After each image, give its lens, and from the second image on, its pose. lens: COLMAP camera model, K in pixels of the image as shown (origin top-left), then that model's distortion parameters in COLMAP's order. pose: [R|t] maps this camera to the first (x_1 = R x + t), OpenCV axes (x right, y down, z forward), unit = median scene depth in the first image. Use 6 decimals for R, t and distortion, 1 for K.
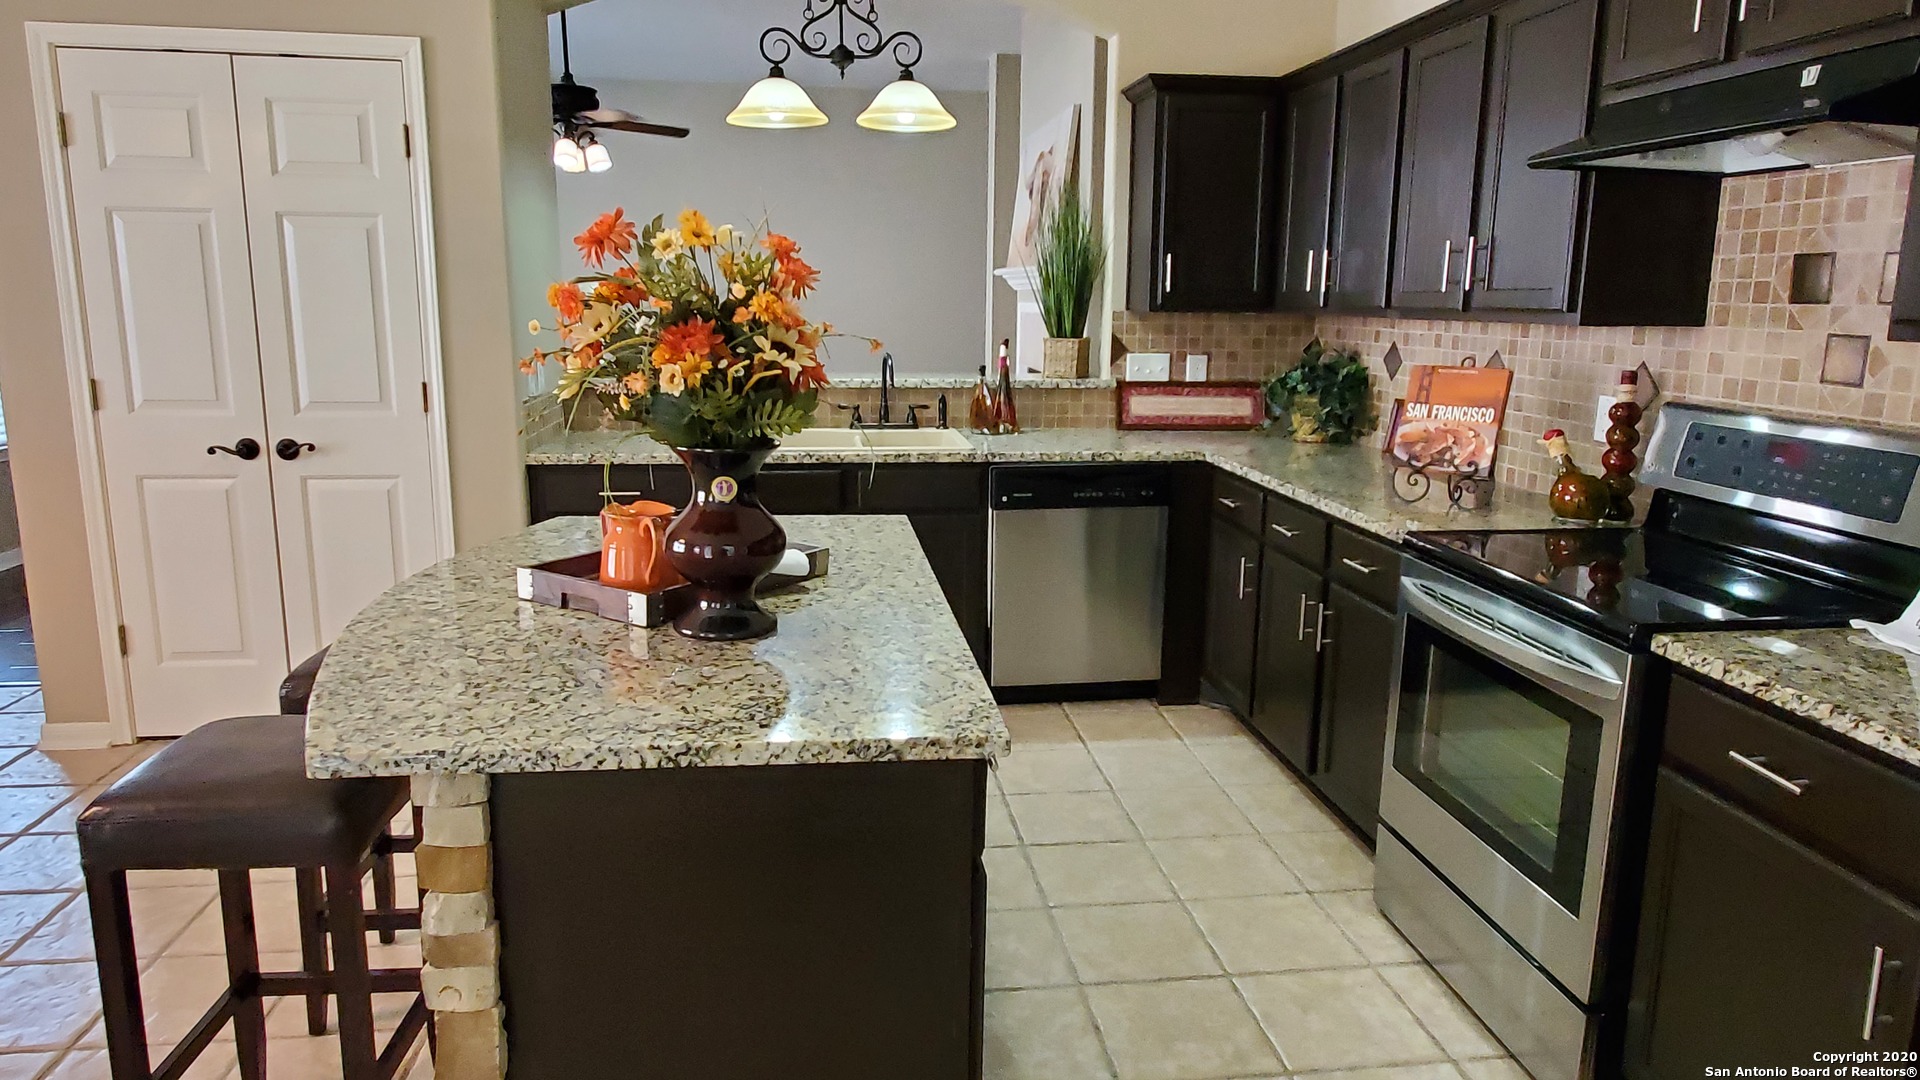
lens RADIAL K [[1198.8, 0, 958.5], [0, 1198.8, 522.4], [0, 0, 1]] dist [0.001240, 0.001269]
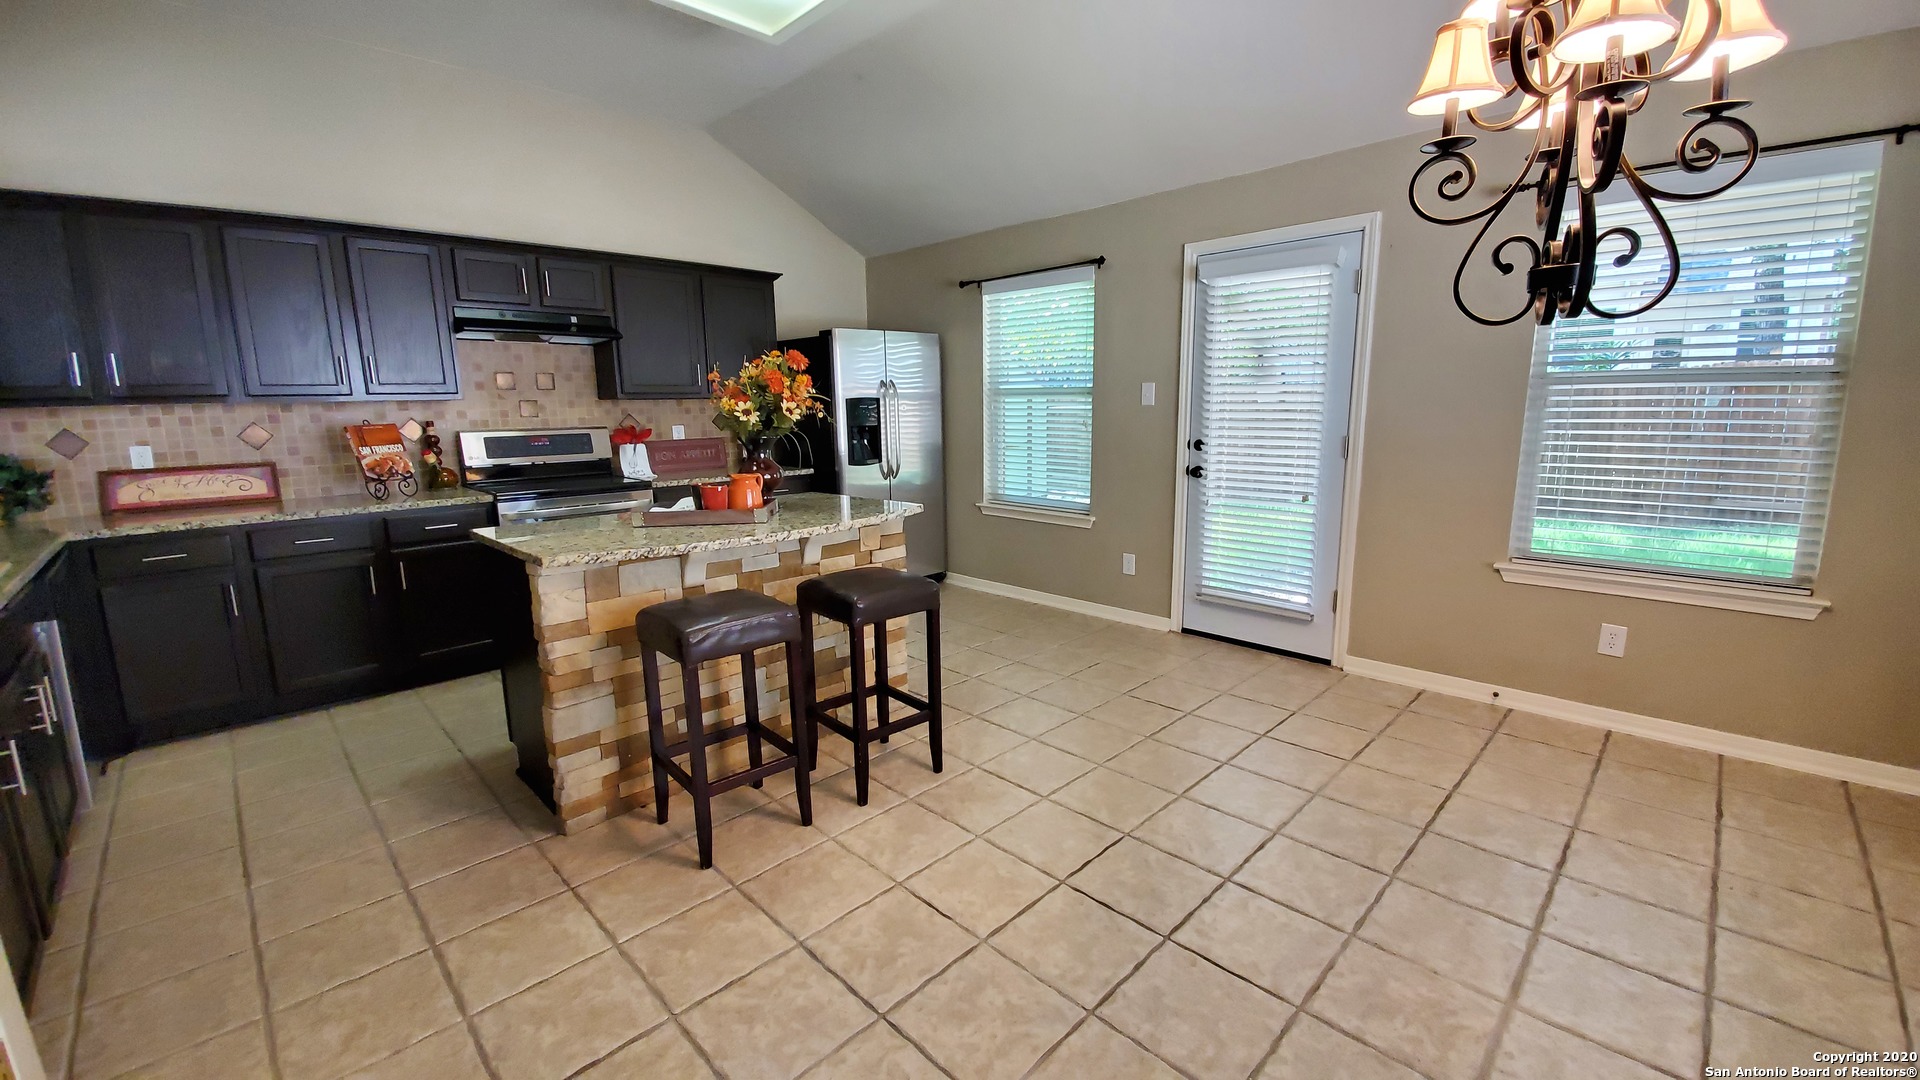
lens RADIAL K [[761.2, 0, 958.1], [0, 761.2, 530.9], [0, 0, 1]] dist [0.018466, -0.018057]
pose [[-0.605265, -0.137218, 0.784108, -1.104300], [0.157920, 0.944754, 0.287231, -0.174166], [-0.780203, 0.297677, -0.550156, 1.005457]]
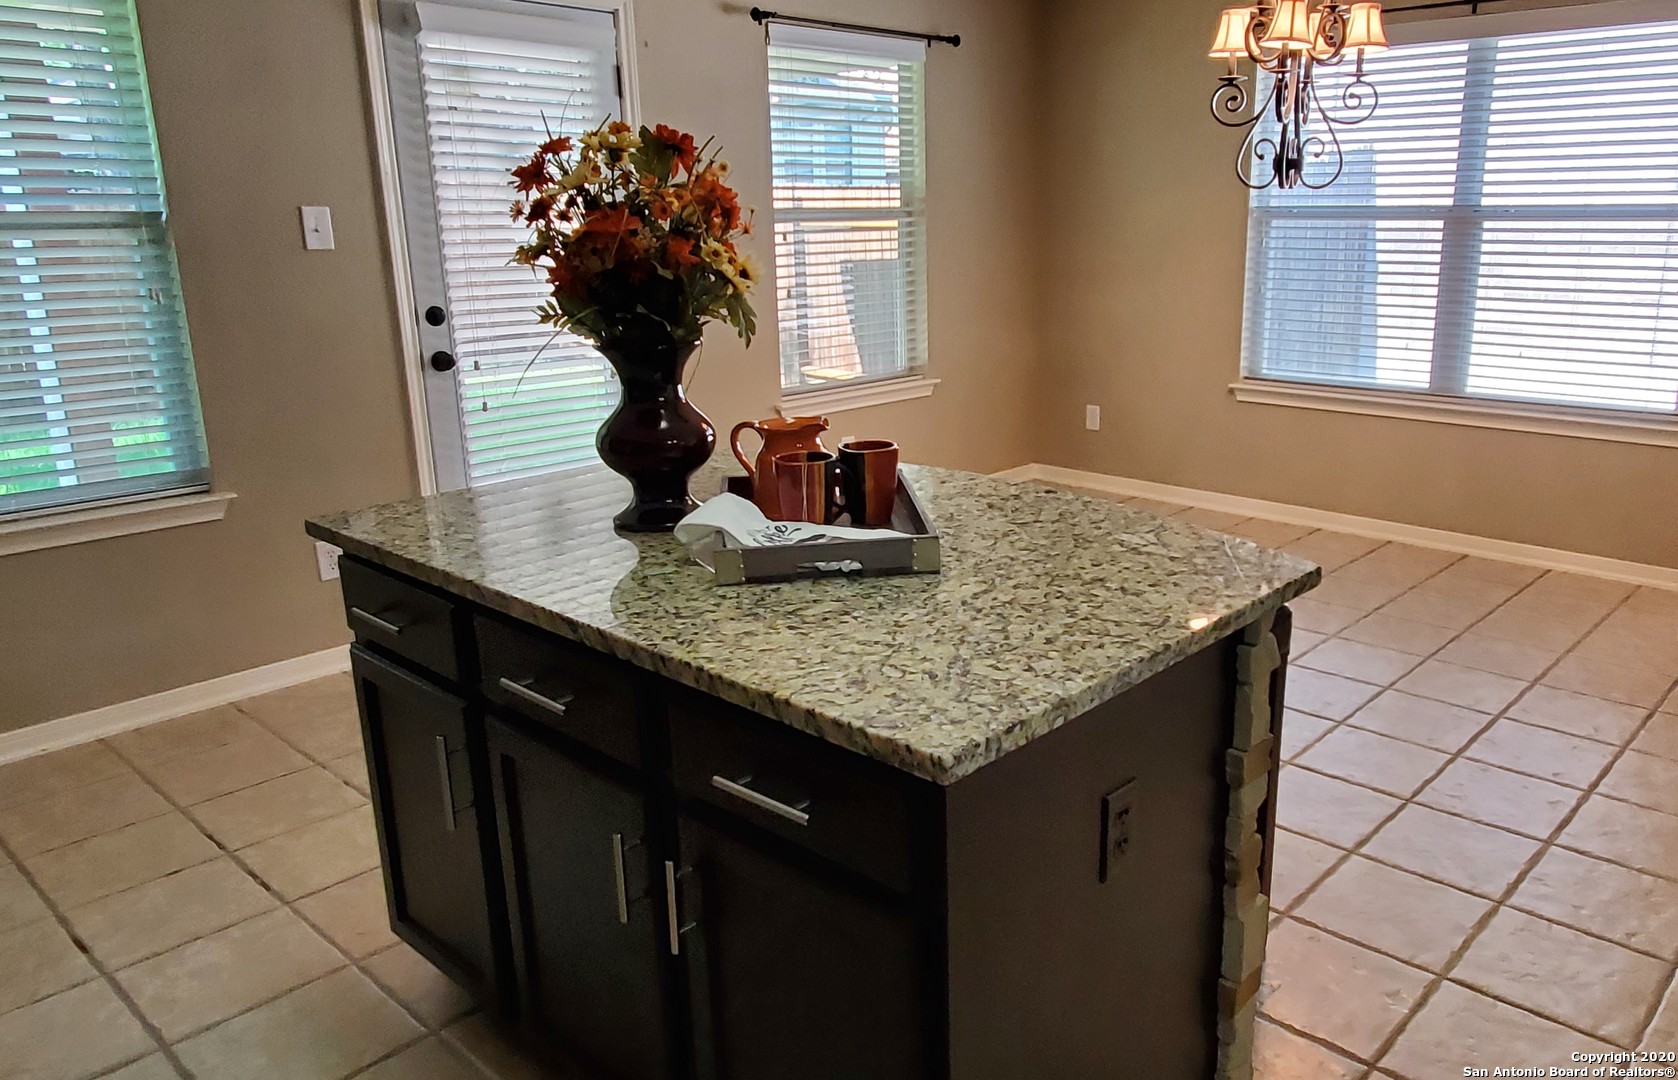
lens RADIAL K [[1234.9, 0, 839.0], [0, 1234.9, 540.0], [0, 0, 1]] dist [0.001028, 0.000273]
pose [[-0.780518, 0.141757, -0.608849, 0.229735], [-0.128715, 0.916639, 0.378425, -0.190500], [0.611739, 0.373736, -0.697207, 1.129692]]
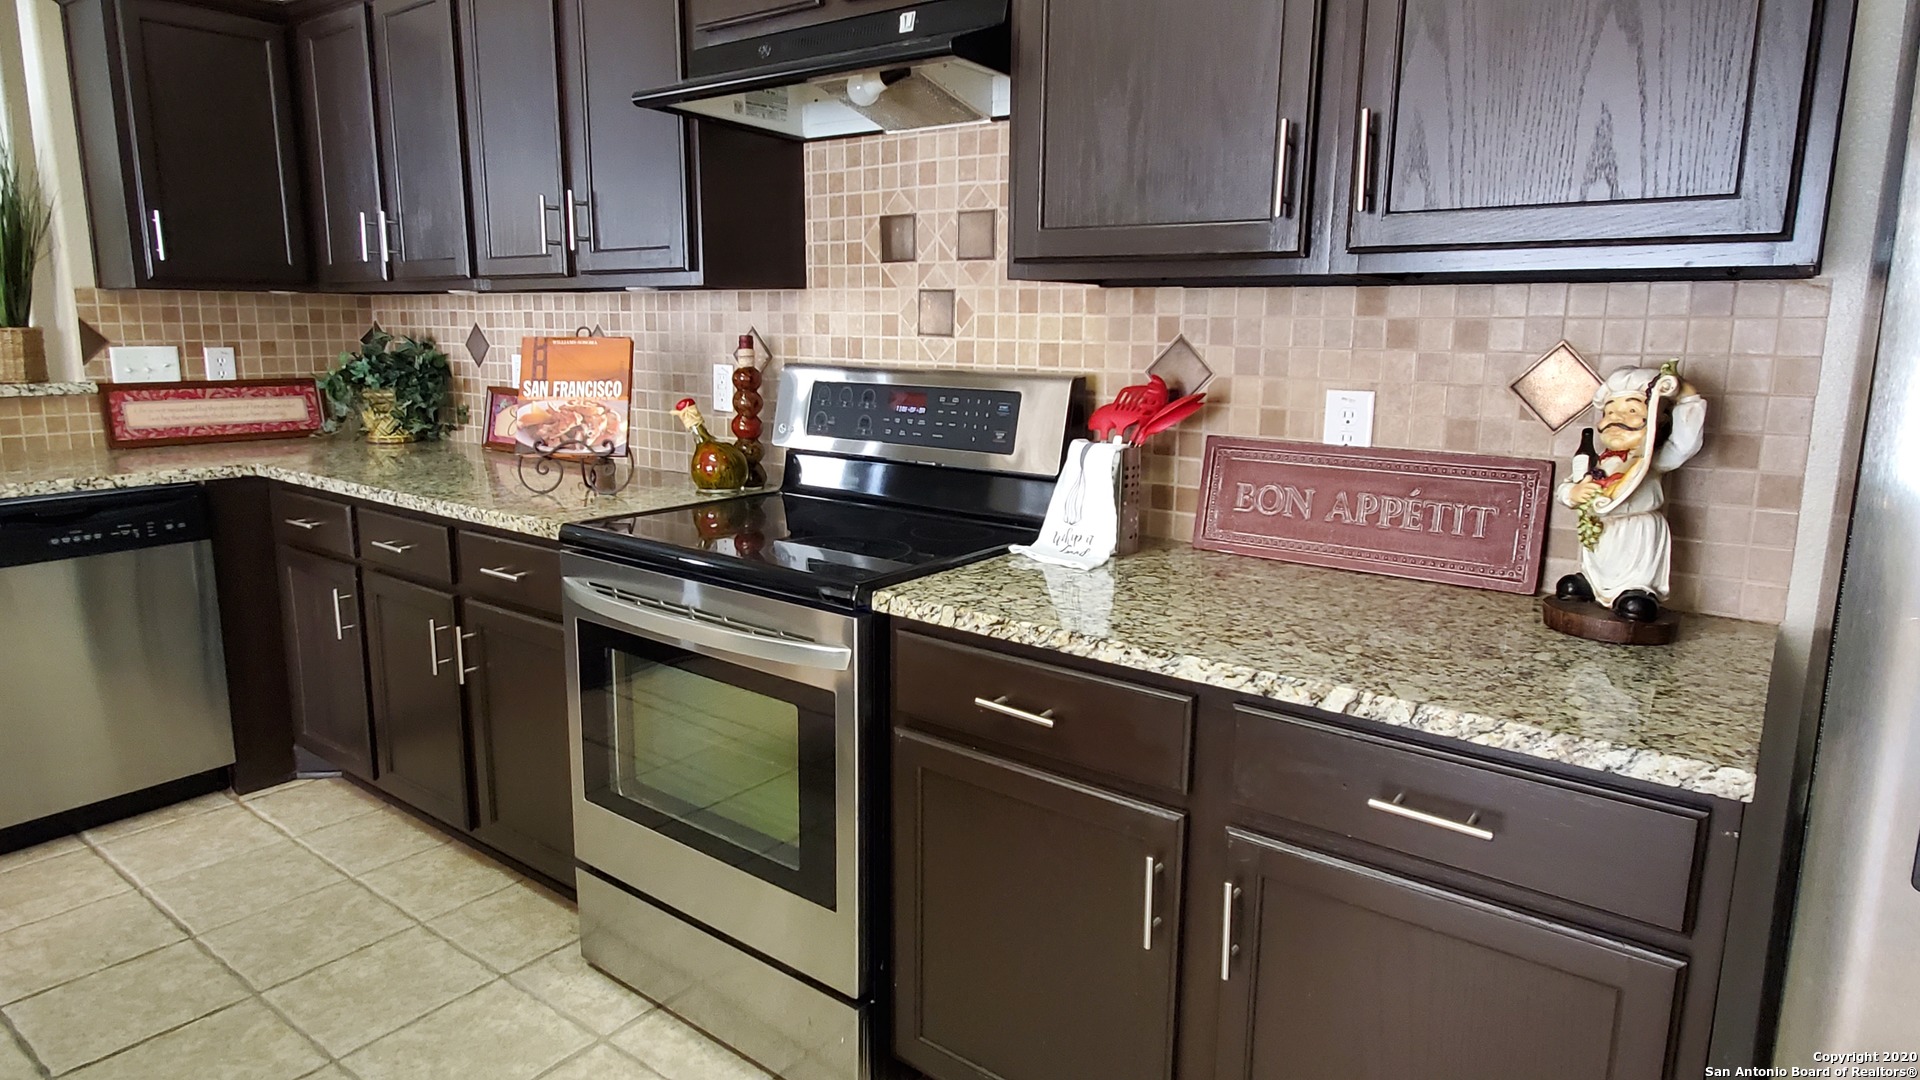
lens RADIAL K [[1112.5, 0, 961.0], [0, 1112.5, 526.5], [0, 0, 1]] dist [0.004045, -0.001619]
pose [[0.700674, -0.132660, 0.701040, 0.017186], [0.131586, 0.989735, 0.055773, 0.002143], [-0.701242, 0.053169, 0.710938, 0.214618]]
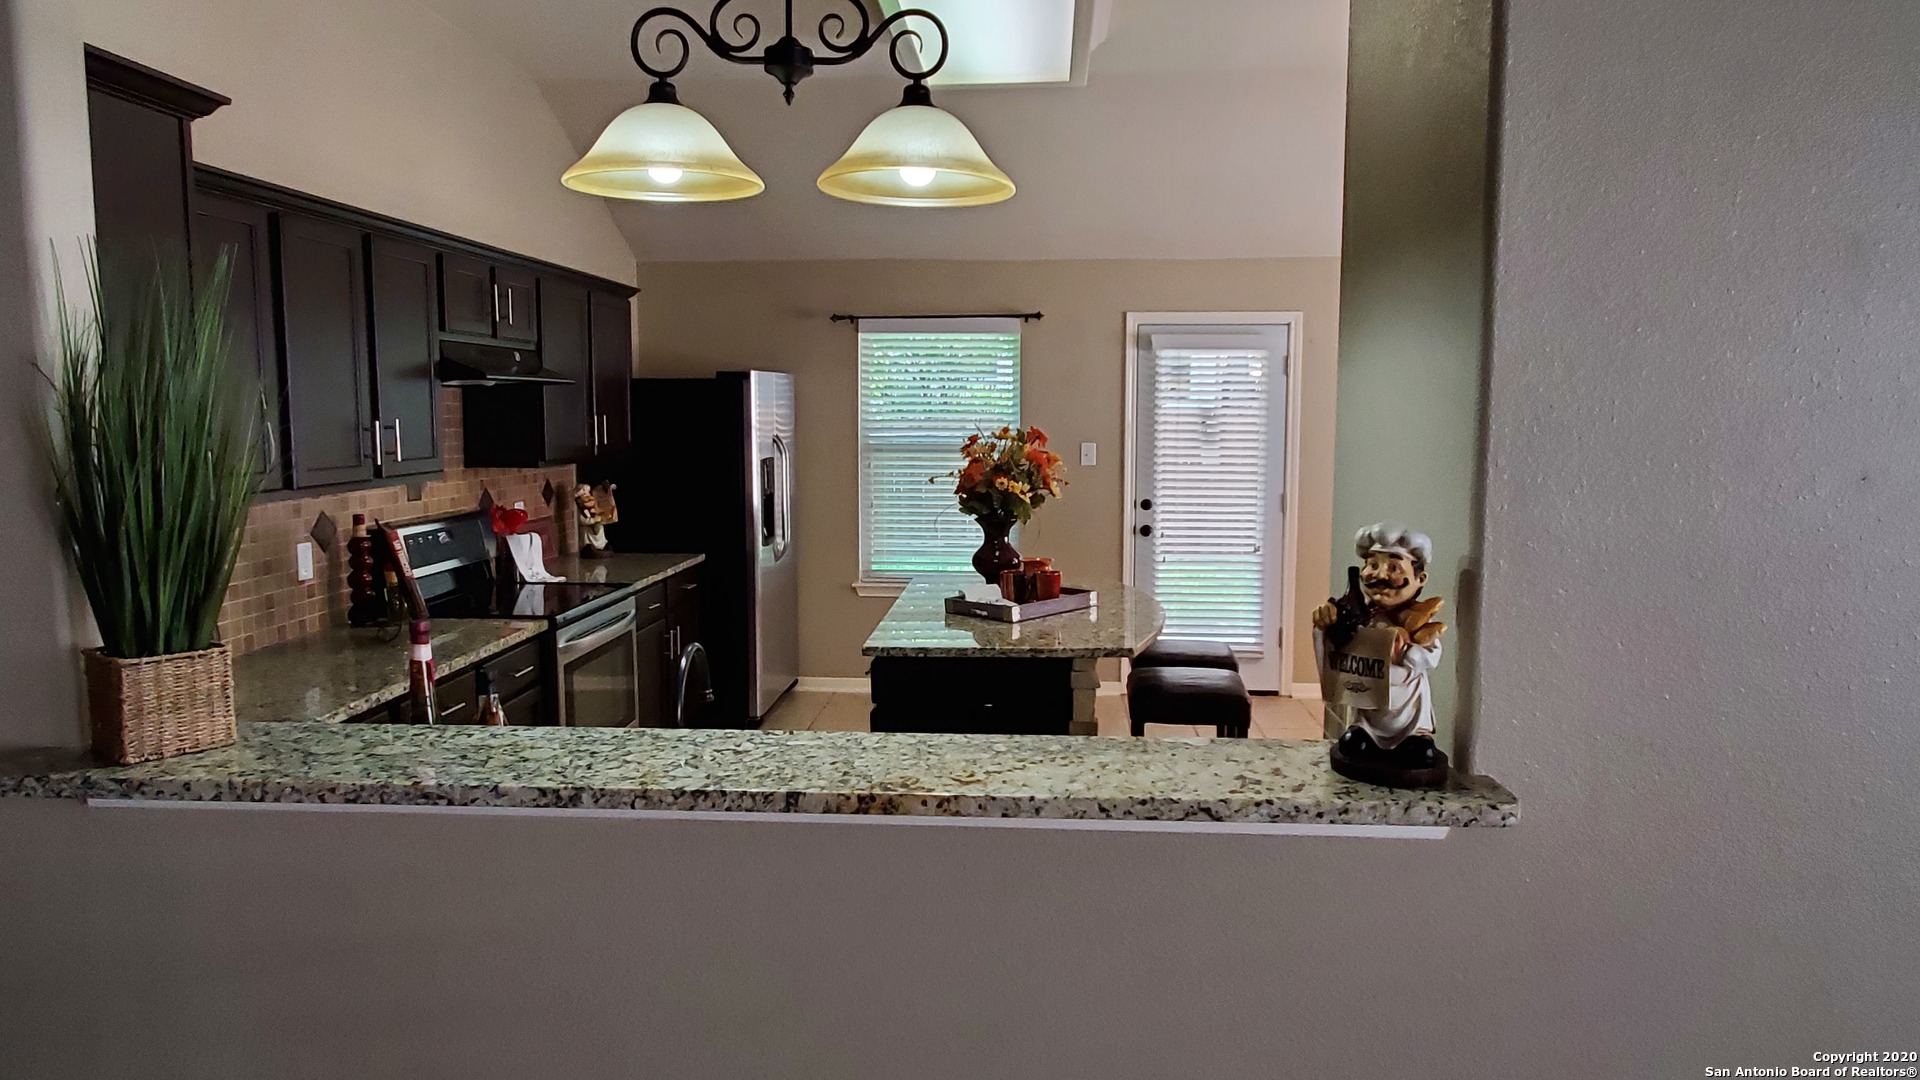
lens RADIAL K [[1198.8, 0, 958.5], [0, 1198.8, 522.4], [0, 0, 1]] dist [0.001240, 0.001269]
pose [[-0.979941, -0.031699, 0.196748, -0.364196], [0.025348, 0.959423, 0.280829, -0.455278], [-0.197667, 0.280183, -0.939375, 2.019031]]
